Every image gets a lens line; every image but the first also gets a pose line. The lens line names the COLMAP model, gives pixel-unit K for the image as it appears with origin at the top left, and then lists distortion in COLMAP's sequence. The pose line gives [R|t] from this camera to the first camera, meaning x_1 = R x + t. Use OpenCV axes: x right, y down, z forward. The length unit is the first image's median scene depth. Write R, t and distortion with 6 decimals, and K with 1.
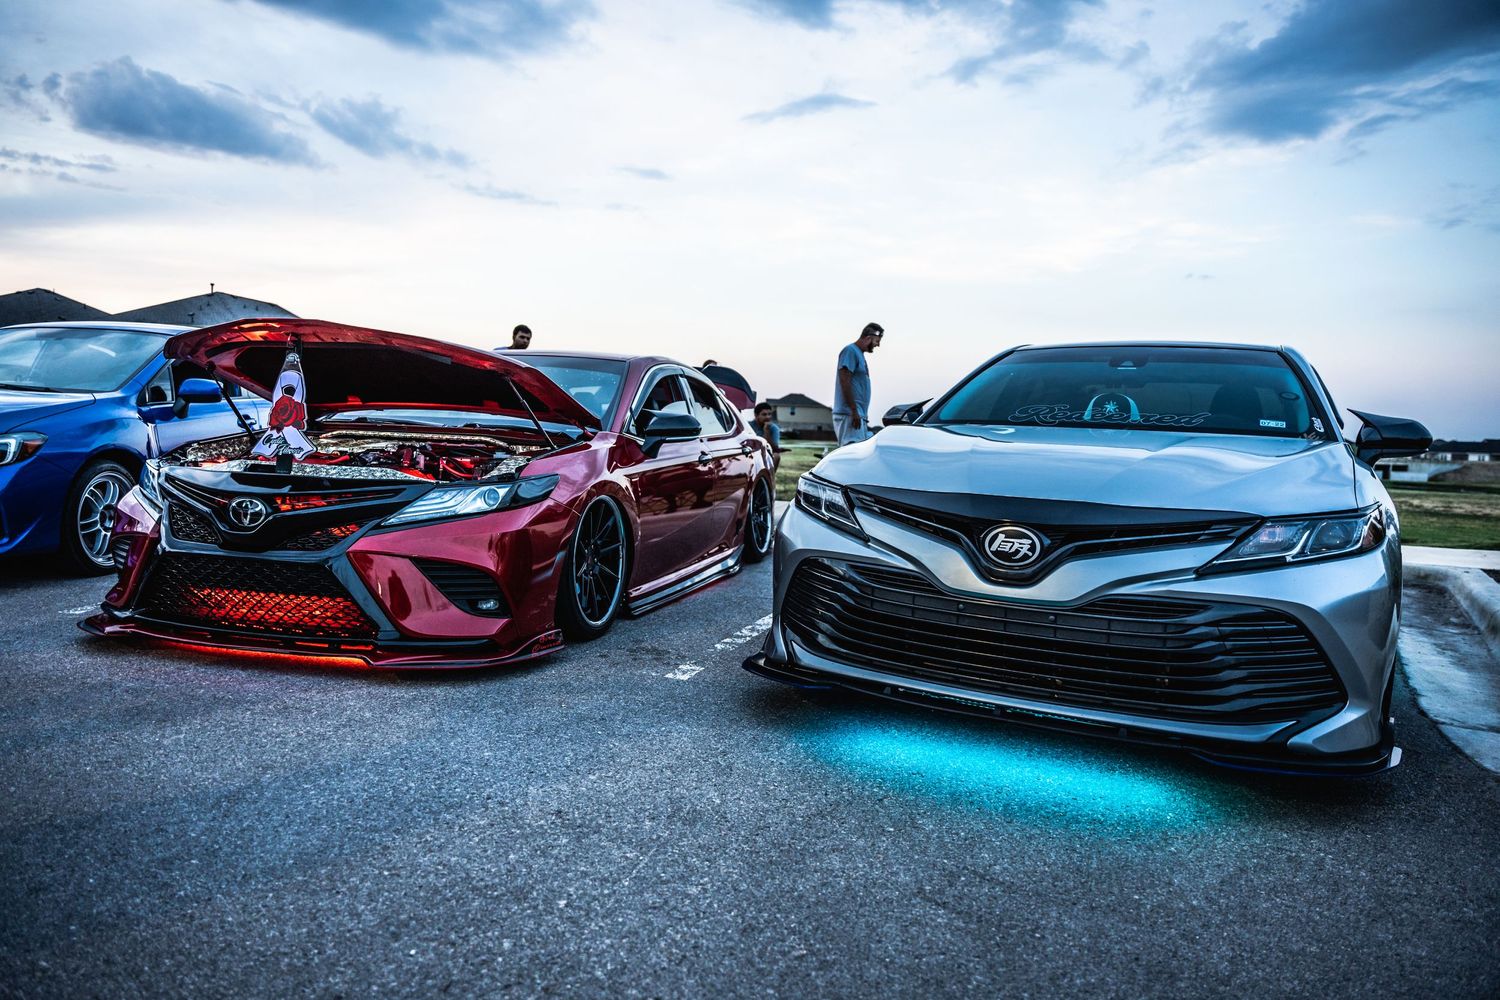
lens RADIAL K [[972.6, 0, 747.1], [0, 972.6, 497.4], [0, 0, 1]] dist [-0.007110, -0.007826]
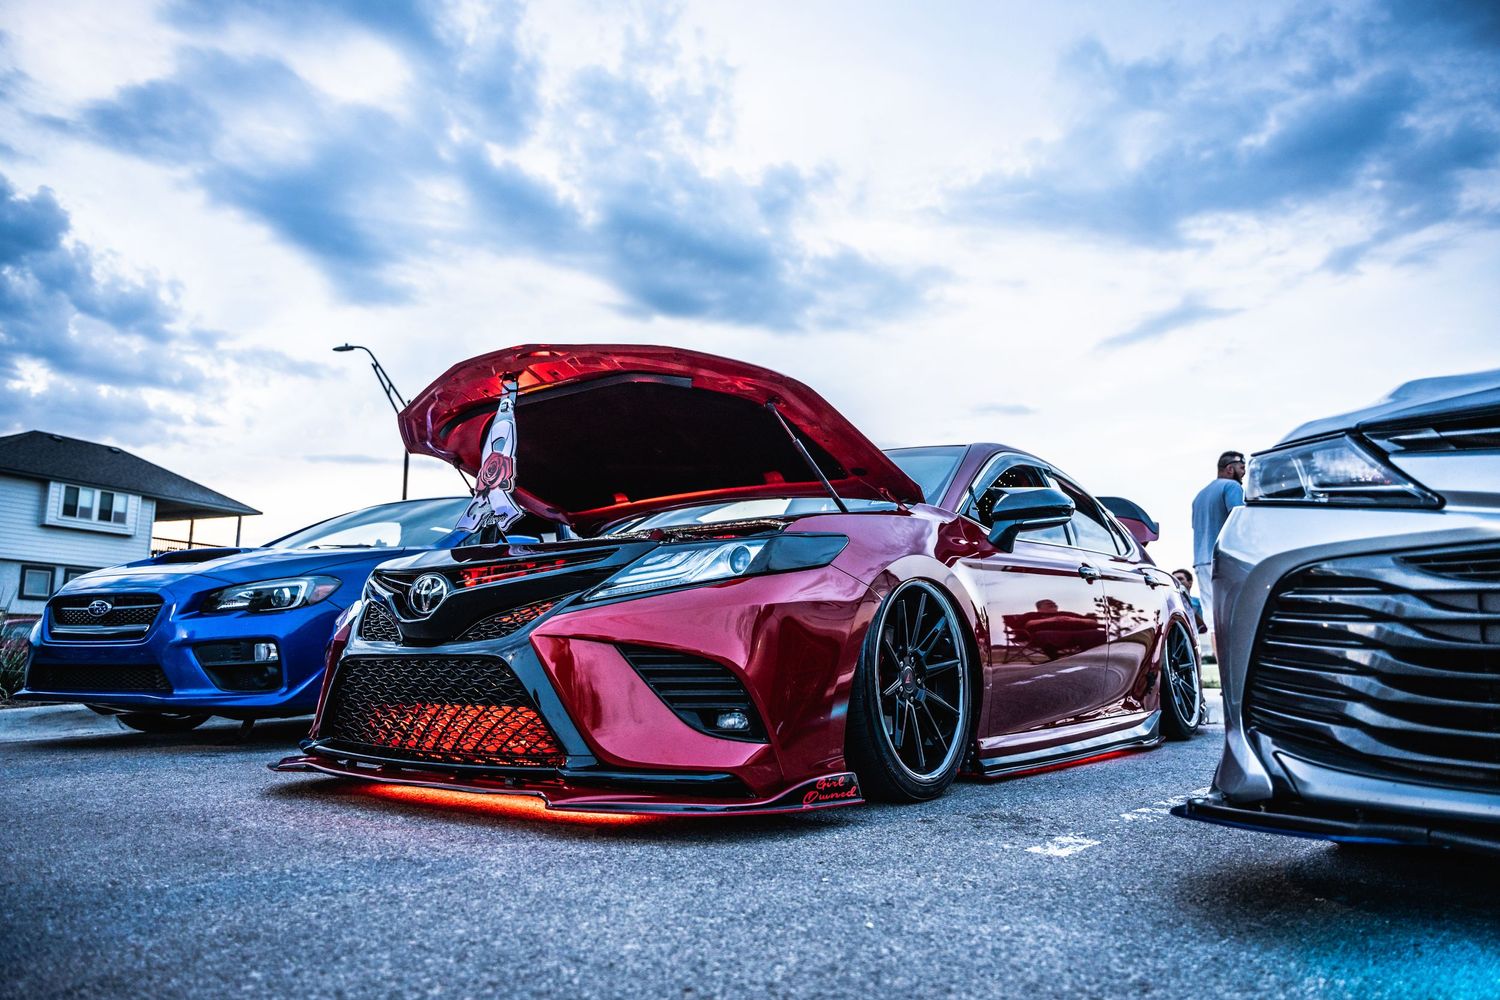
lens RADIAL K [[972.6, 0, 759.1], [0, 972.6, 504.7], [0, 0, 1]] dist [-0.007110, -0.007826]
pose [[0.926003, -0.096675, -0.364928, -0.003600], [0.008542, 0.971774, -0.235760, 0.124099], [0.377420, 0.215197, 0.900691, 0.404518]]
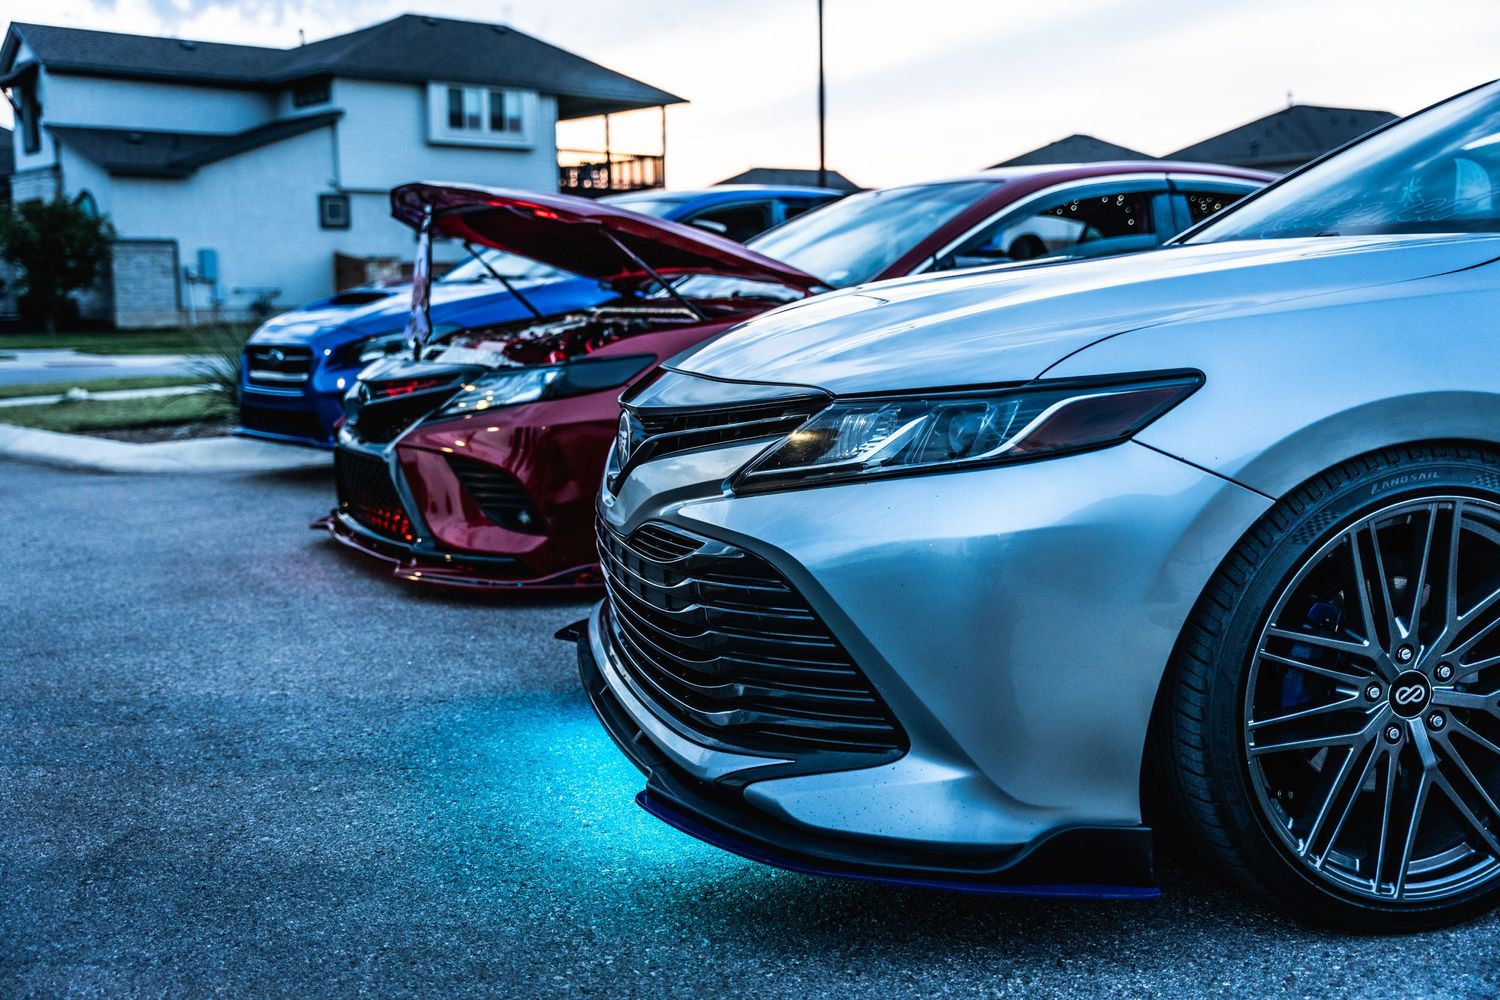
lens RADIAL K [[1606.5, 0, 748.2], [0, 1606.5, 503.2], [0, 0, 1]] dist [0.012146, 0.000000]
pose [[0.649502, 0.047880, -0.758851, 0.868069], [-0.010844, 0.998497, 0.053719, 0.025454], [0.760283, -0.026662, 0.649045, 0.279409]]
